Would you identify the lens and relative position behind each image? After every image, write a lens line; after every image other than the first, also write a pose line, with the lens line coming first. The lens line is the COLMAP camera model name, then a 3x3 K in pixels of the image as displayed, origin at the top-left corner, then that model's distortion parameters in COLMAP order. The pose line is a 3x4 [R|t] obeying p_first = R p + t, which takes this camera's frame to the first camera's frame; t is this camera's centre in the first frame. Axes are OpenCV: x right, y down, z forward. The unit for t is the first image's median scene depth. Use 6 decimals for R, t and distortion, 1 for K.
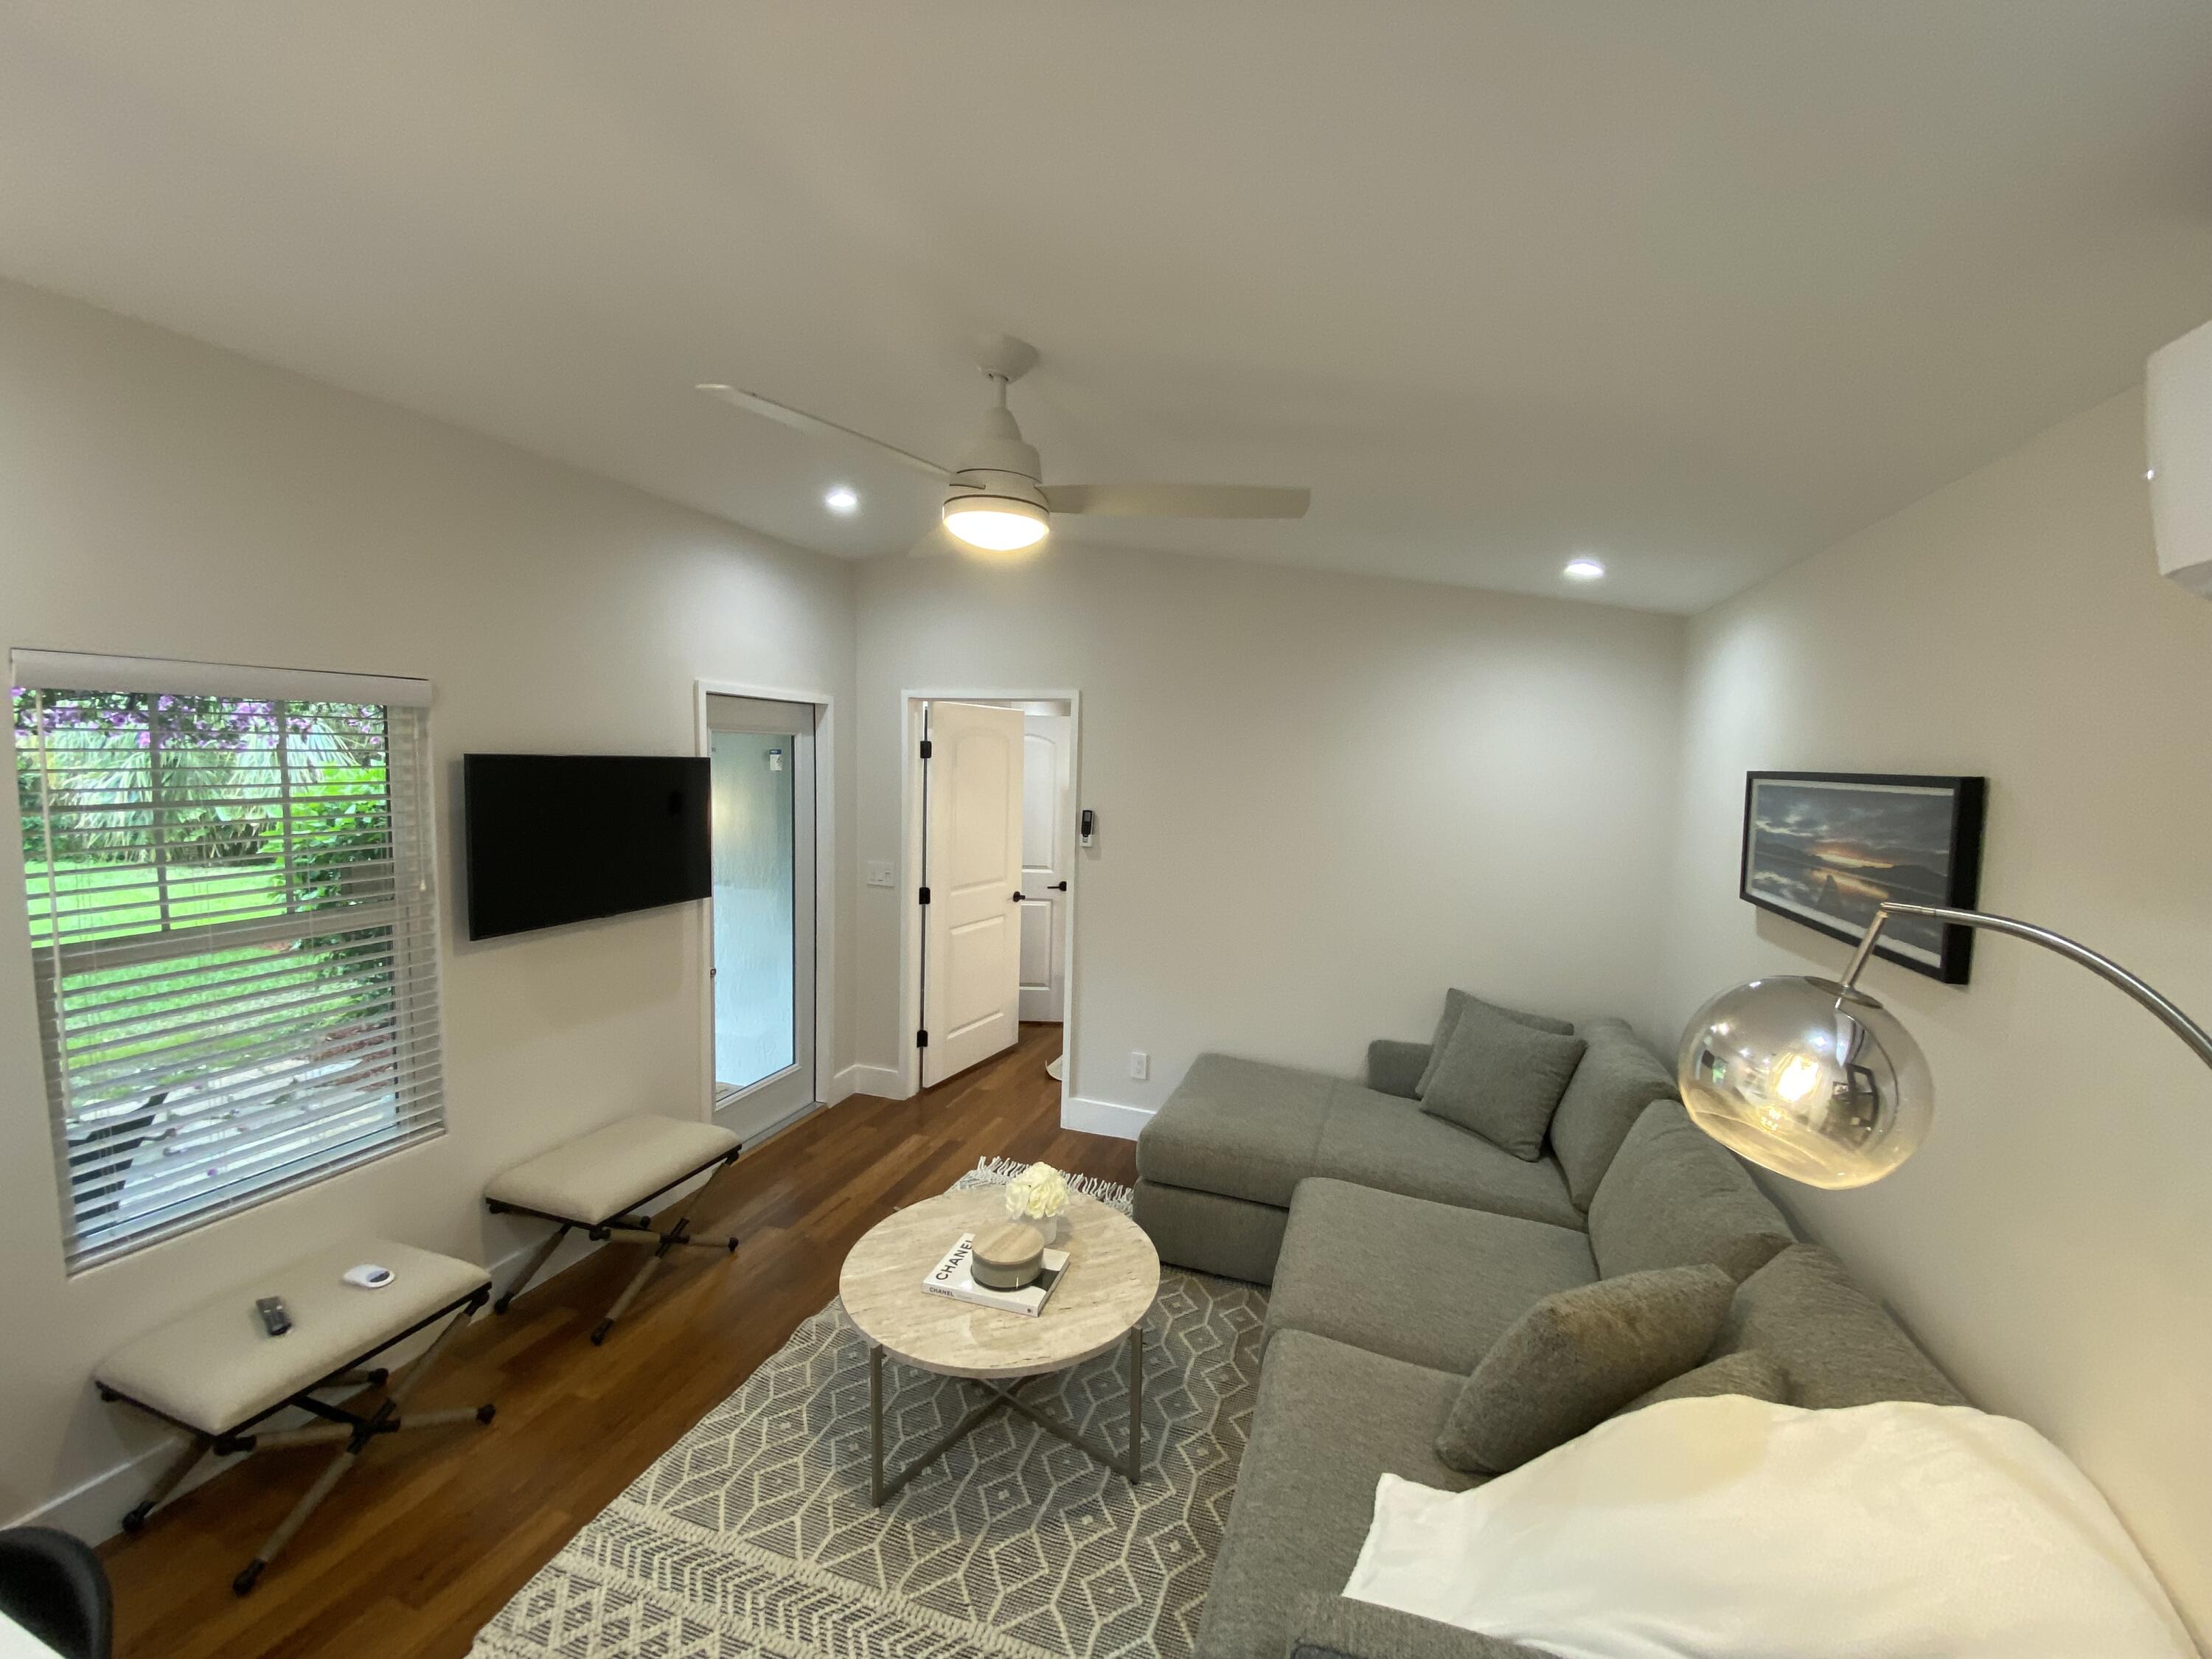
lens RADIAL K [[898.6, 0, 1098.5], [0, 898.6, 827.1], [0, 0, 1]] dist [0.013655, -0.017026]
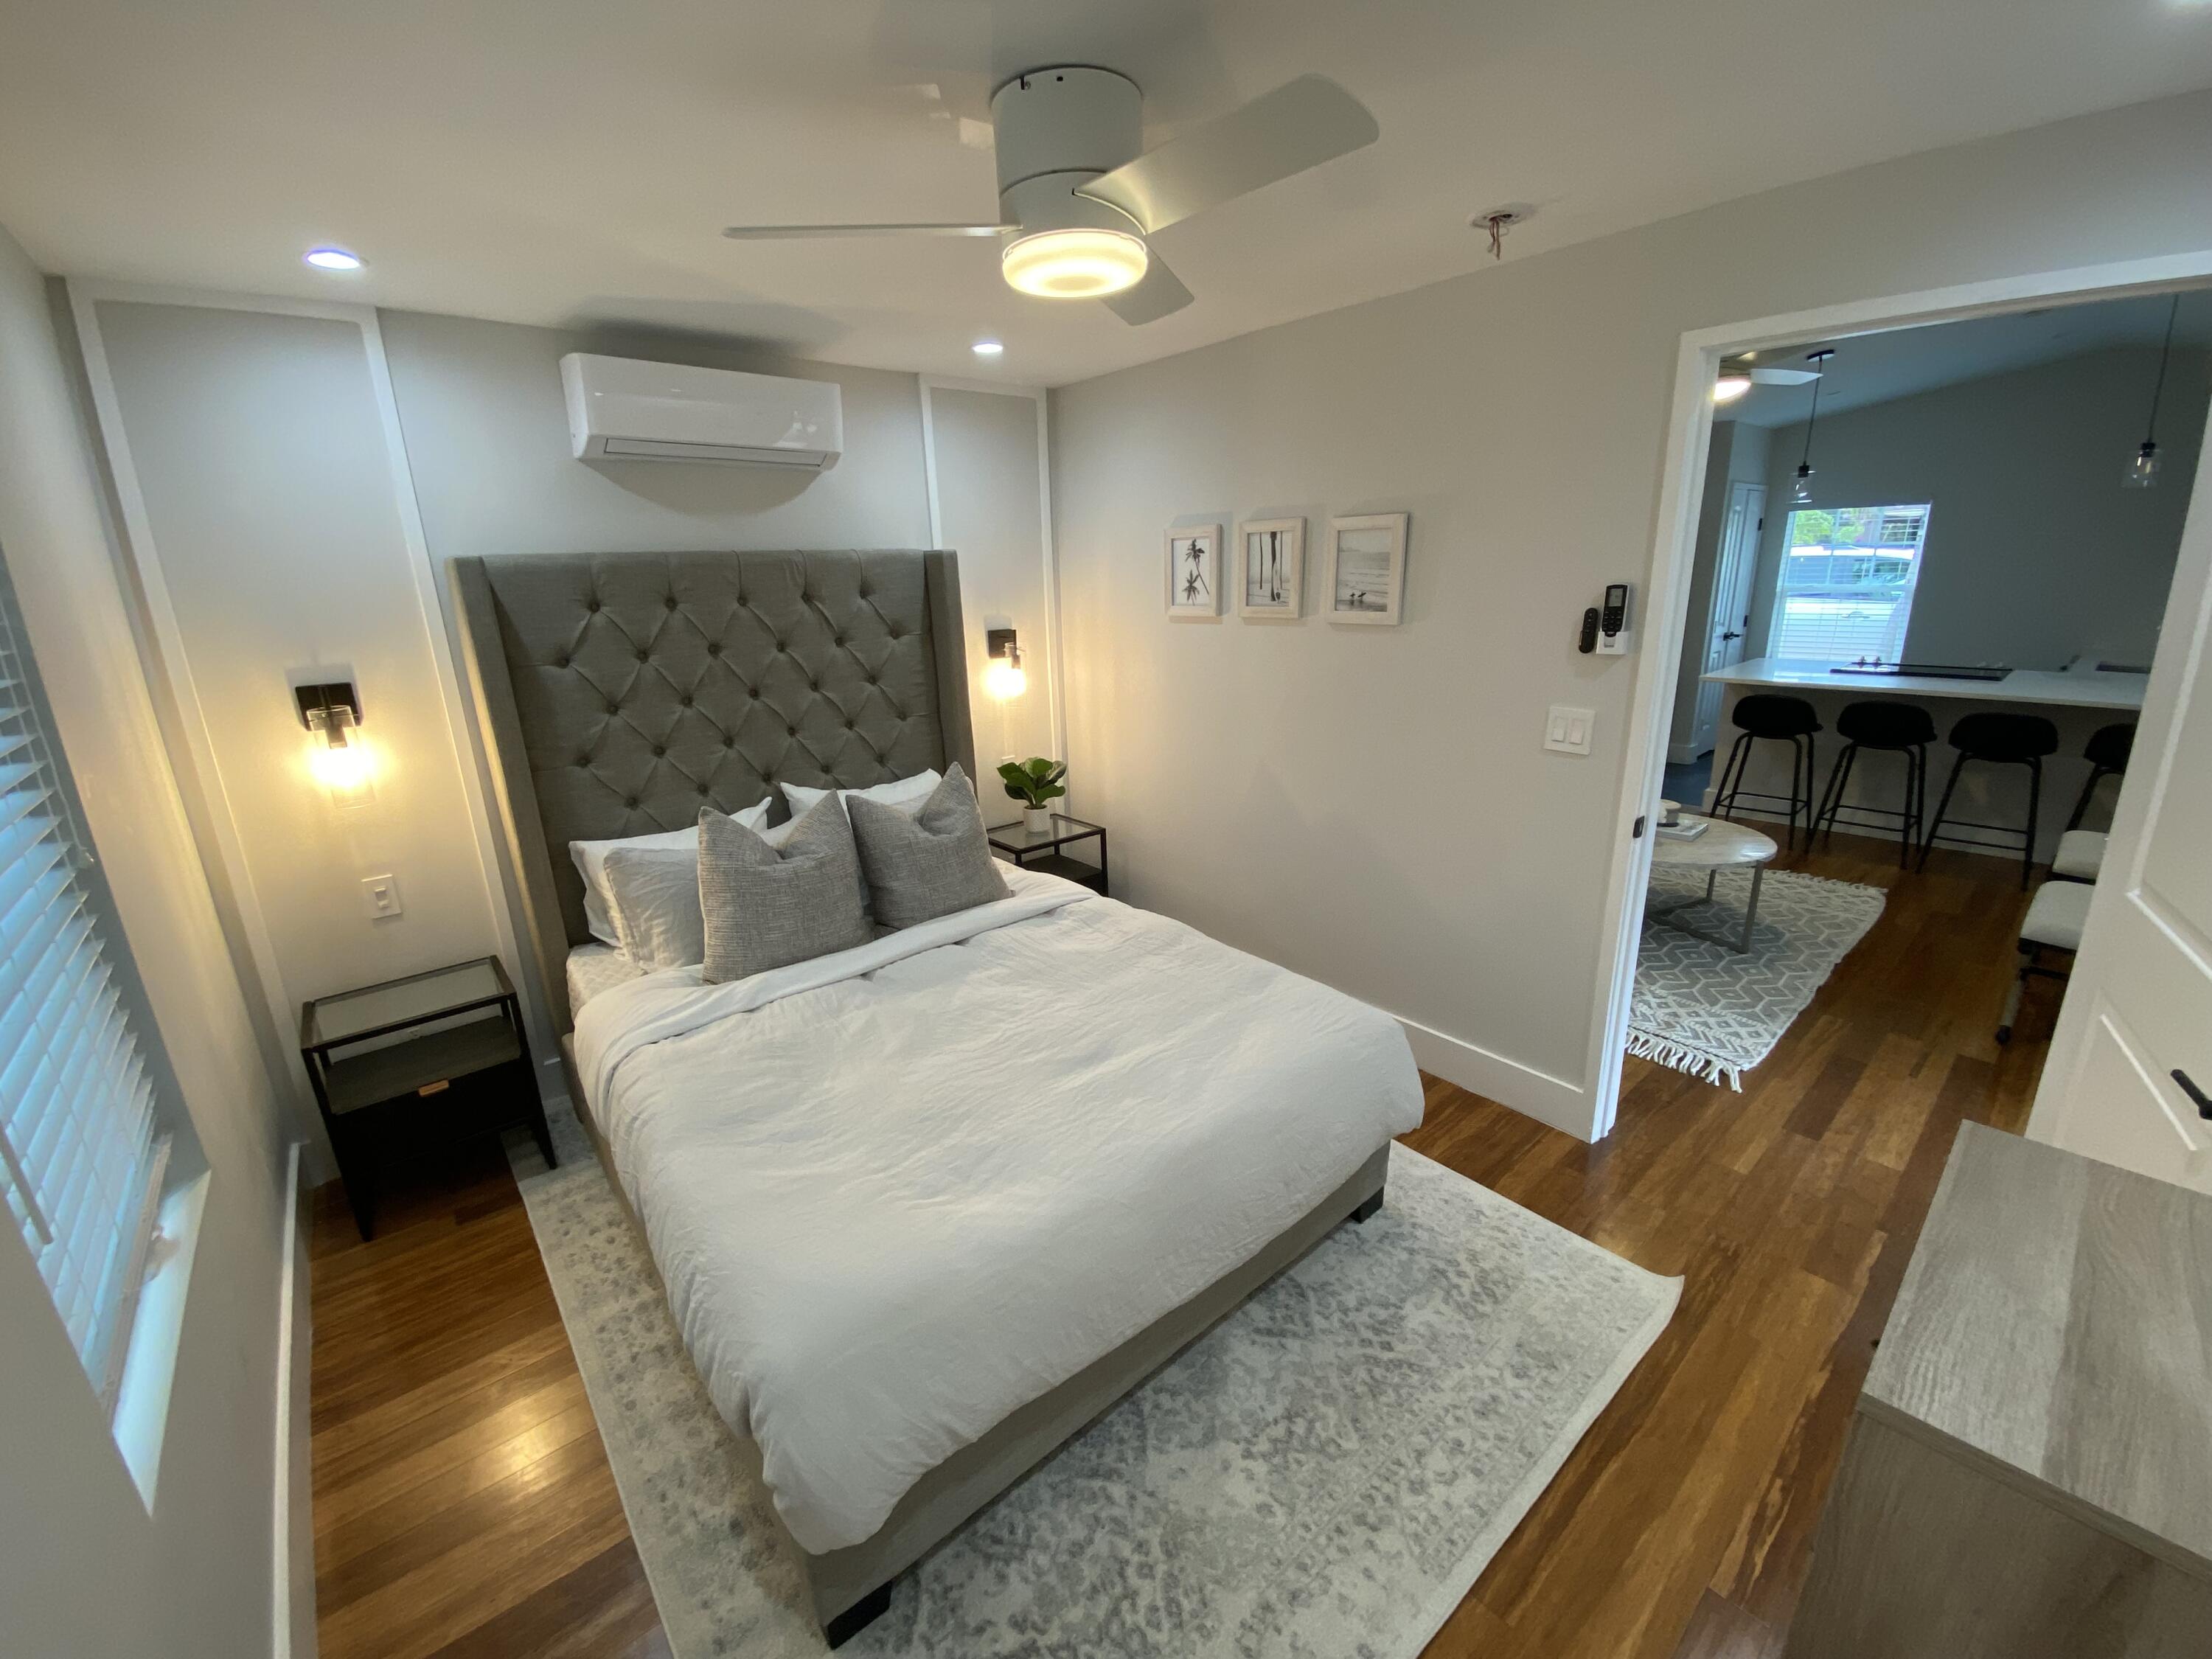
lens RADIAL K [[898.6, 0, 1098.5], [0, 898.6, 827.1], [0, 0, 1]] dist [0.013655, -0.017026]
pose [[-0.867186, -0.129778, 0.480776, -0.009098], [0.056476, 0.933586, 0.353875, -0.169649], [-0.494771, 0.334028, -0.802264, 2.913520]]
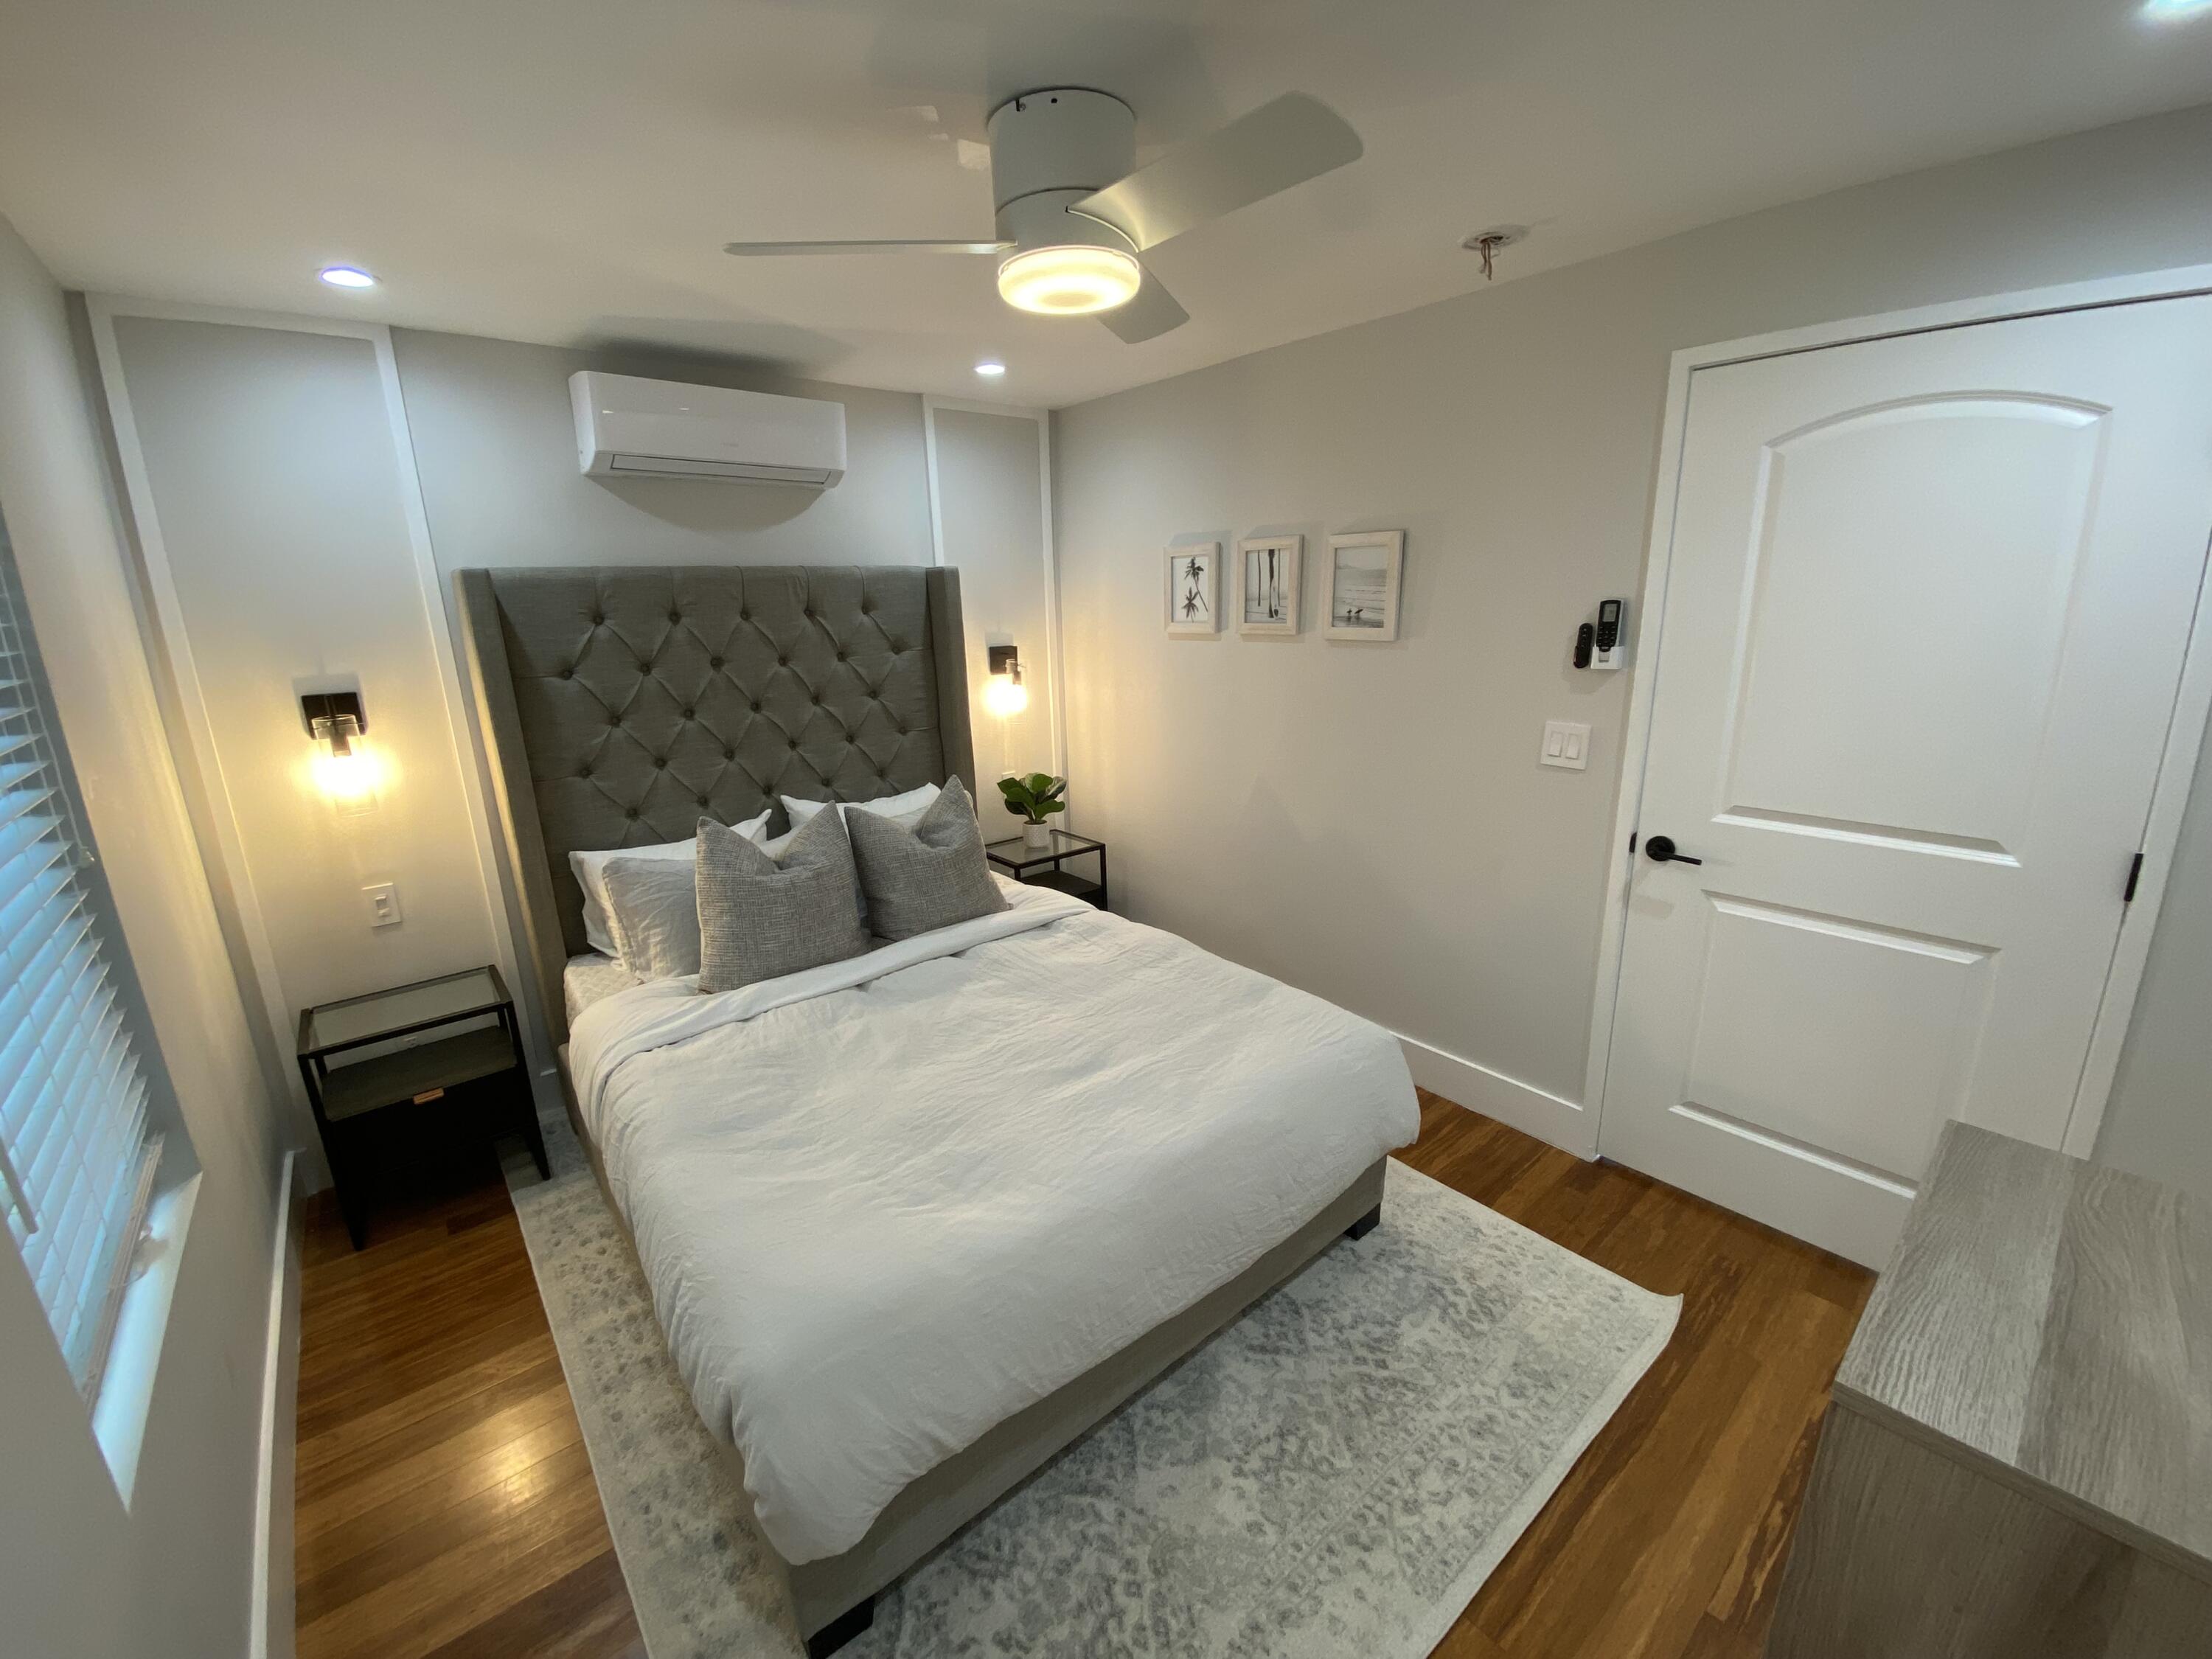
lens RADIAL K [[898.6, 0, 1098.5], [0, 898.6, 827.1], [0, 0, 1]] dist [0.013655, -0.017026]
pose [[-0.863725, -0.122662, 0.488807, -0.020756], [0.053140, 0.942353, 0.330374, -0.158889], [-0.501153, 0.311328, -0.807416, 2.914575]]
